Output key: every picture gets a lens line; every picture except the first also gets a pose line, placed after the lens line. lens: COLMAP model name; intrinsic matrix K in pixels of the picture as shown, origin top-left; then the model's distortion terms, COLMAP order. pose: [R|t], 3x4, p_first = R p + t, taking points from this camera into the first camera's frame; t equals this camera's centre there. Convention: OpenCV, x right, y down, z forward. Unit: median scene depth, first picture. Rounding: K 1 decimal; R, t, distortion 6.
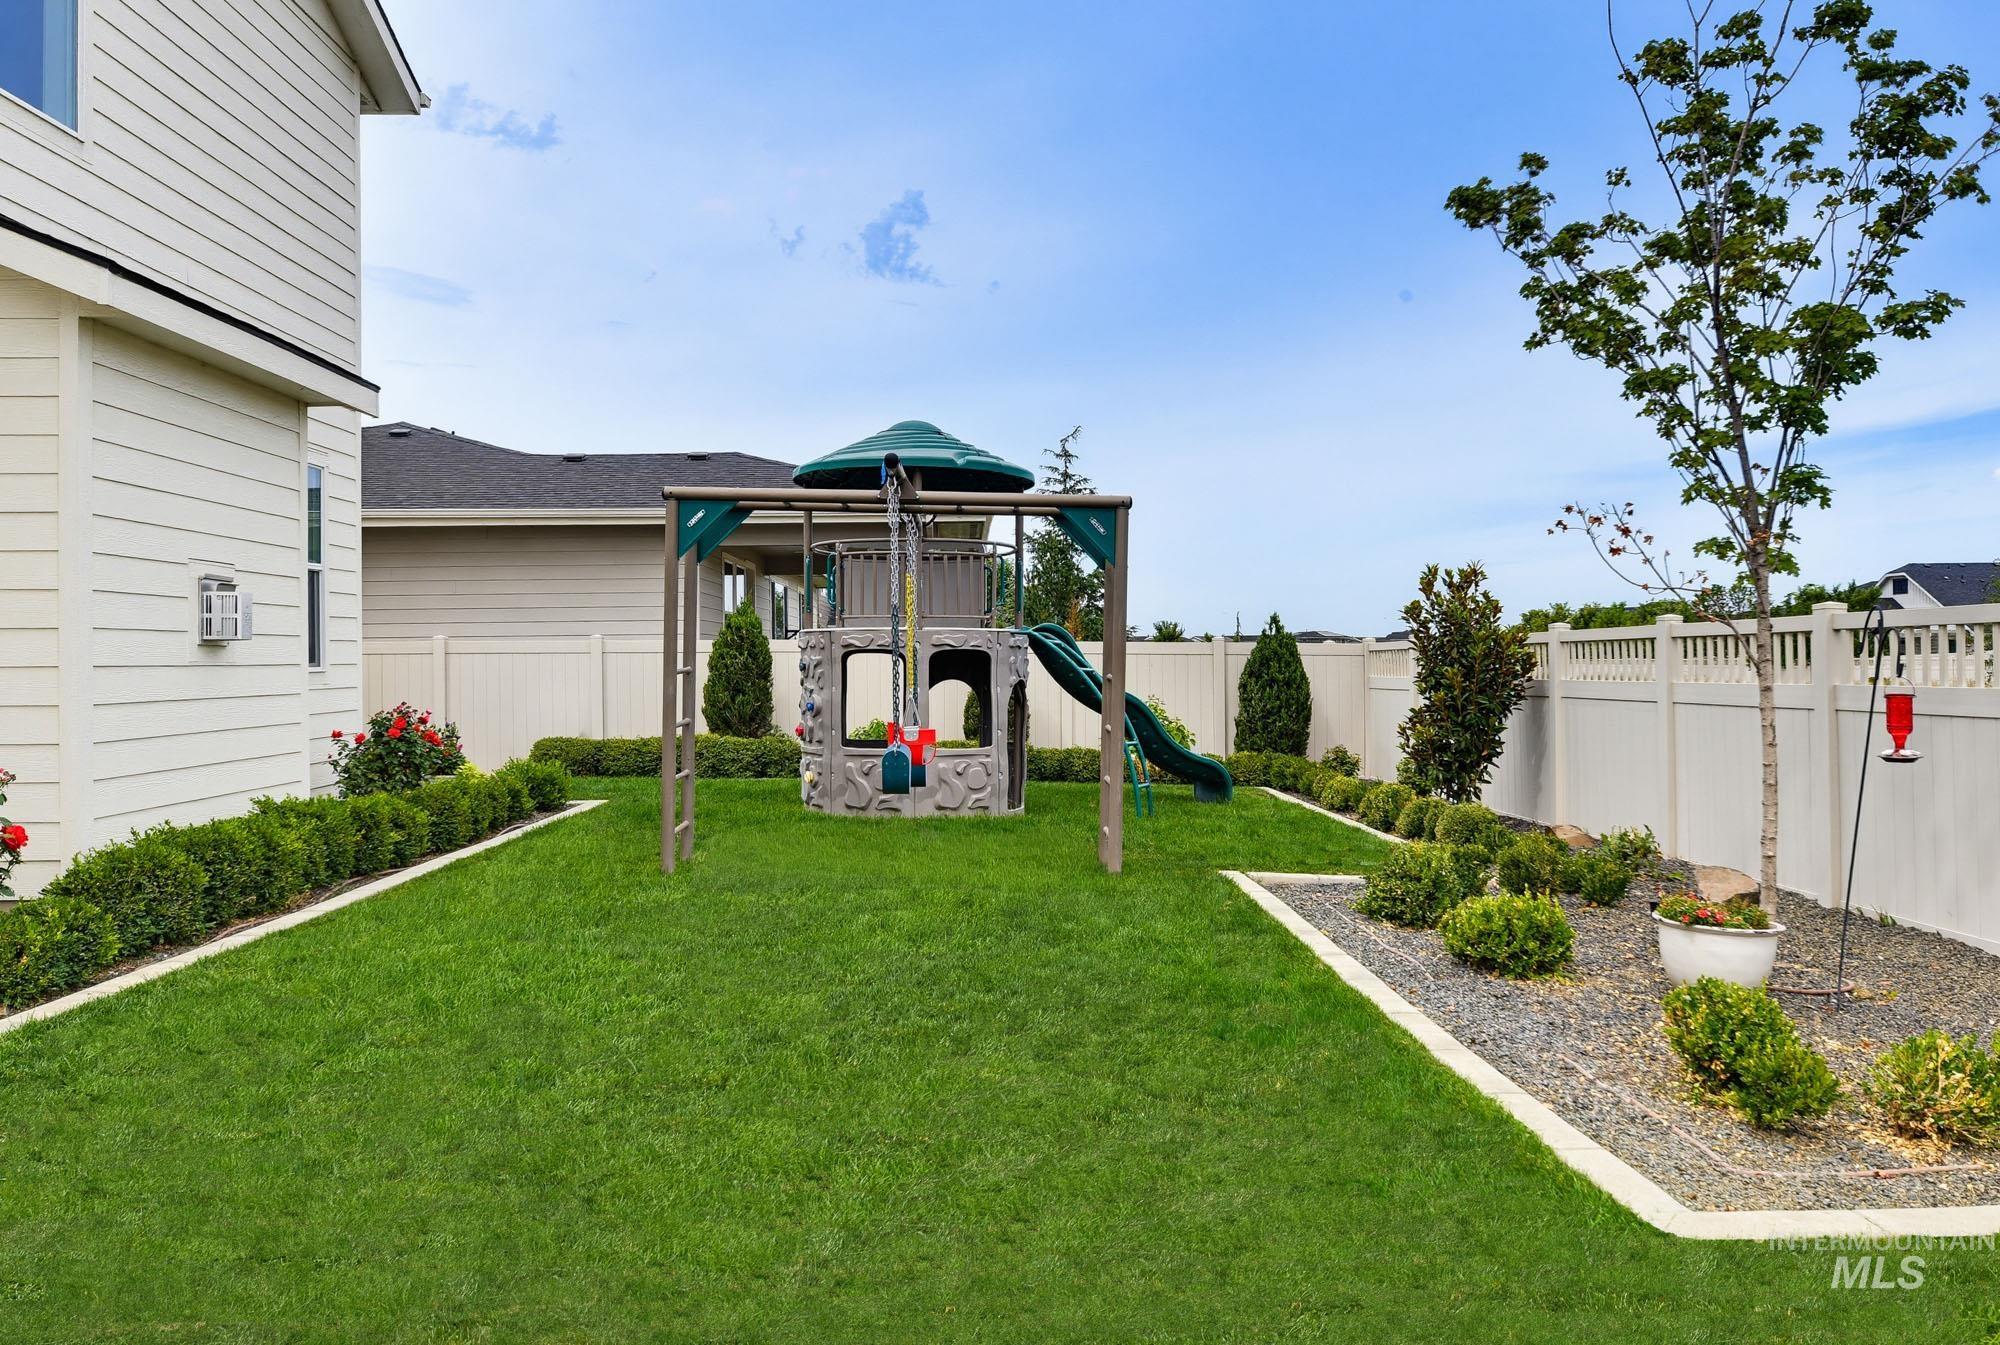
lens RADIAL K [[1299.4, 0, 1000.0], [0, 1299.4, 672.5], [0, 0, 1]] dist [-0.031426, -0.000611]
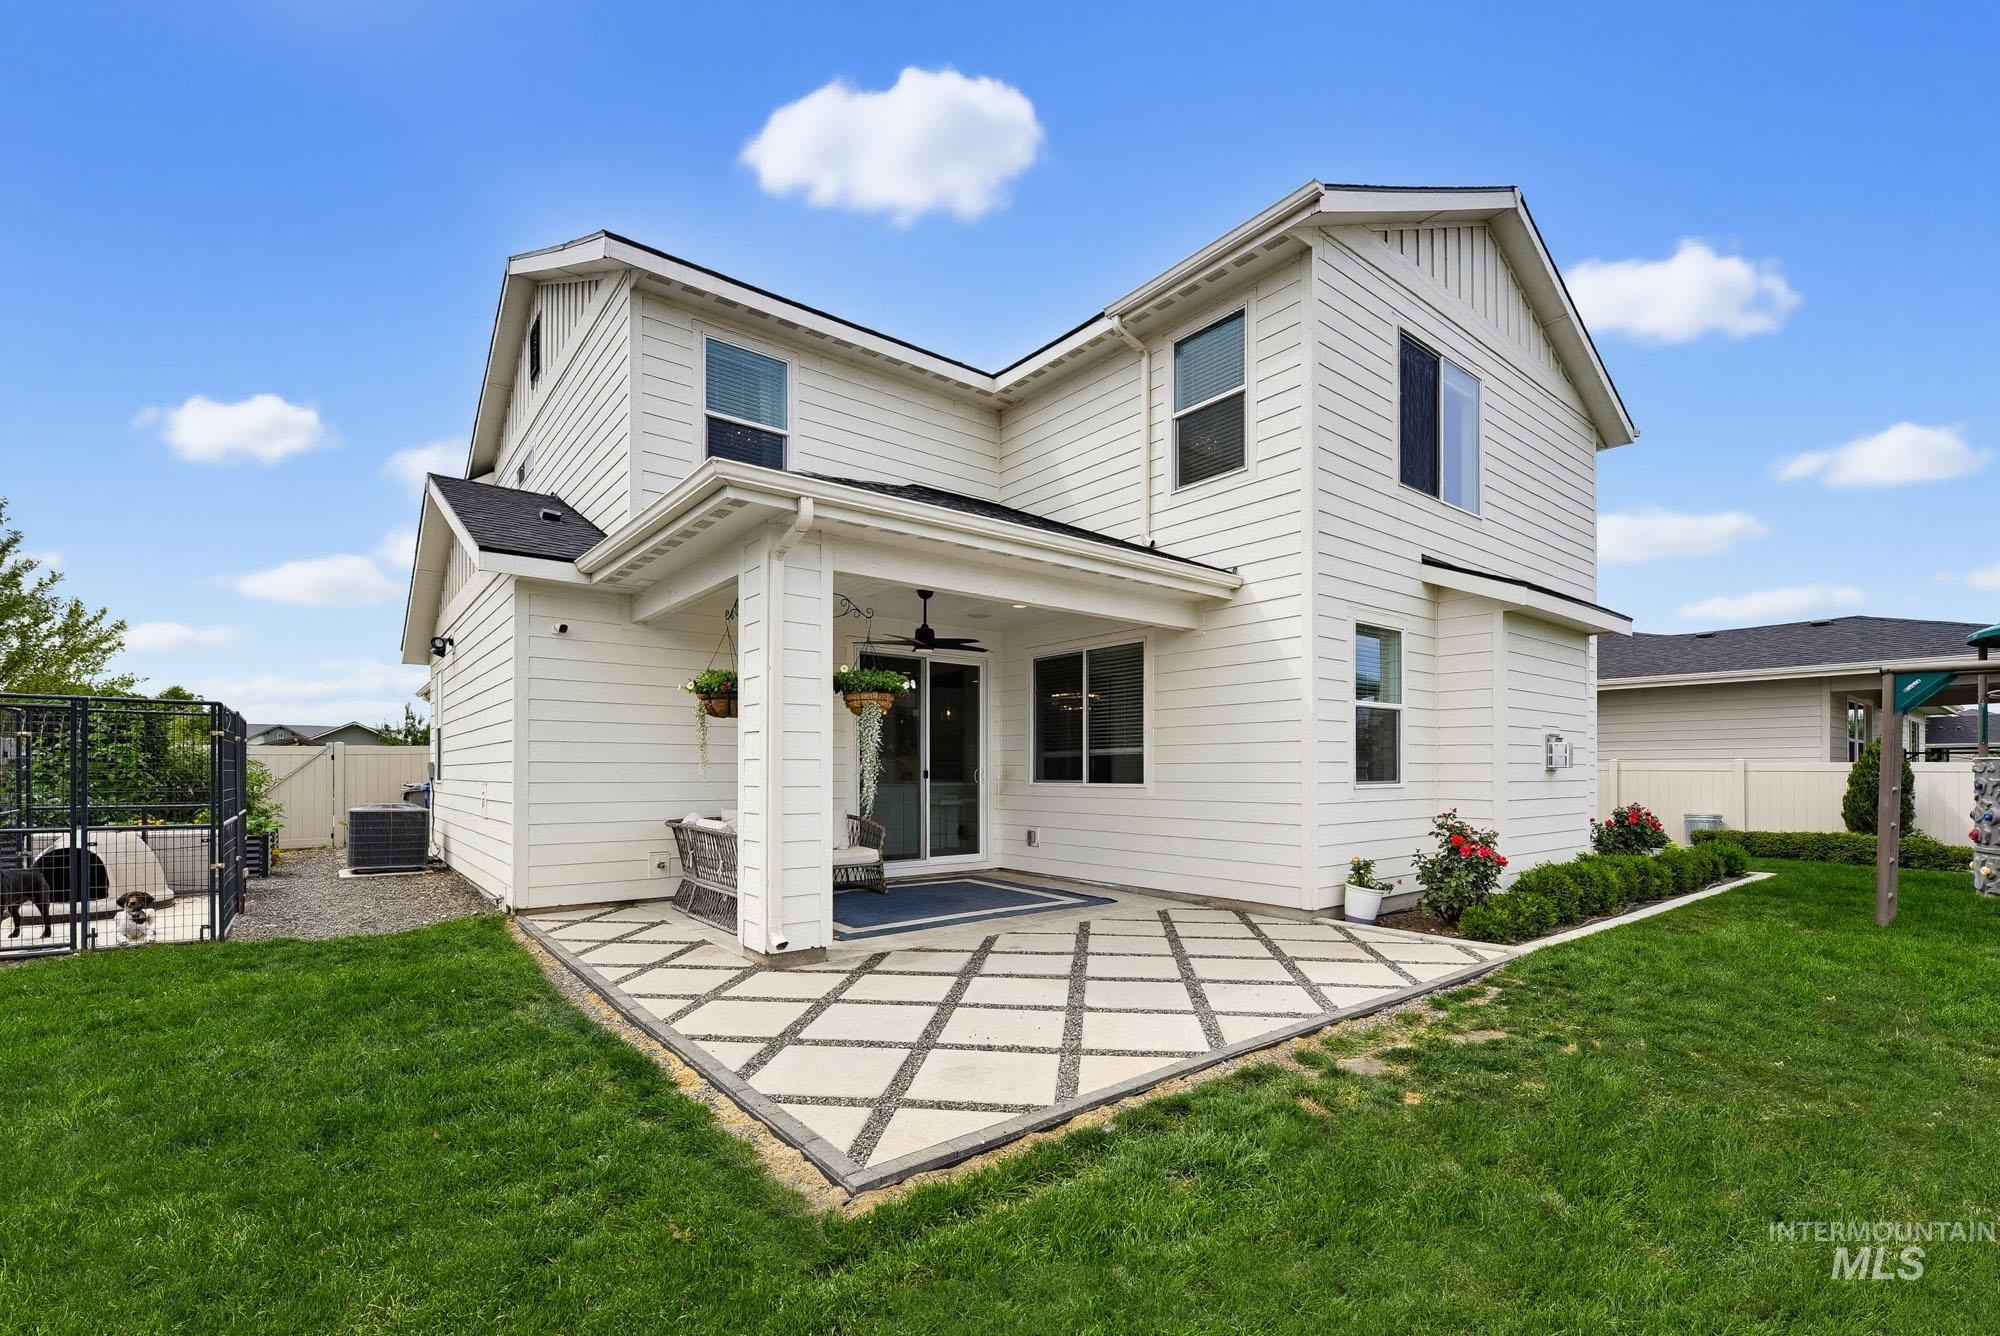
lens RADIAL K [[857.1, 0, 1030.8], [0, 857.1, 769.4], [0, 0, 1]] dist [0.014432, -0.009758]
pose [[0.624492, 0.007701, -0.780993, -0.070471], [-0.012153, 0.999926, 0.000142, -0.009629], [0.780937, 0.009403, 0.624539, -0.278442]]
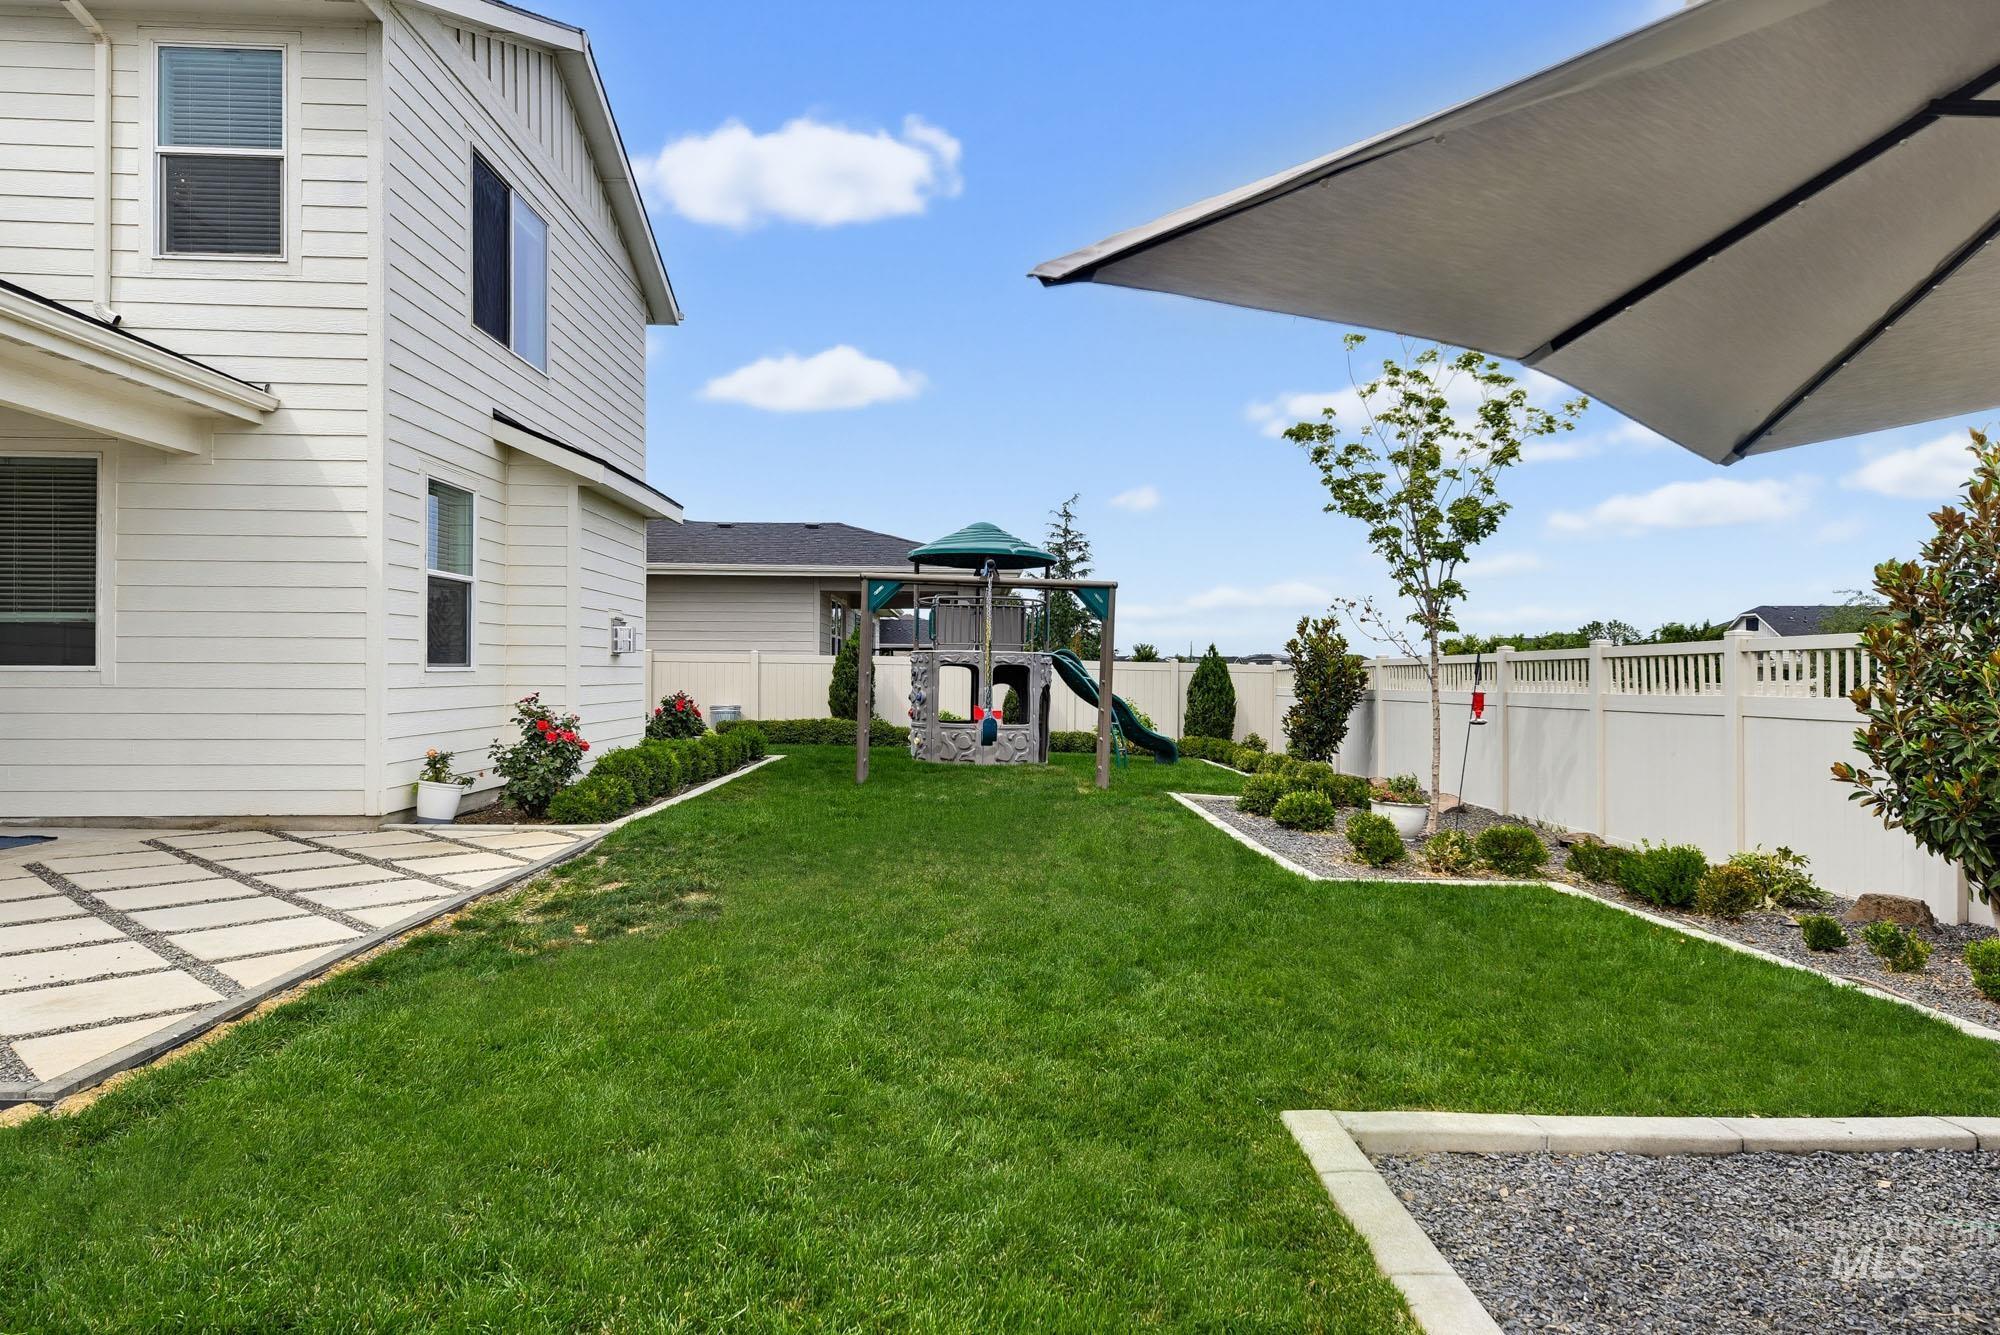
lens RADIAL K [[1255.5, 0, 1000.0], [0, 1255.5, 667.5], [0, 0, 1]] dist [0.002729, 0.000747]
pose [[0.999822, 0.016169, 0.009686, -0.057906], [-0.016012, 0.999742, -0.016138, 0.011193], [-0.009944, 0.015980, 0.999823, -0.560602]]
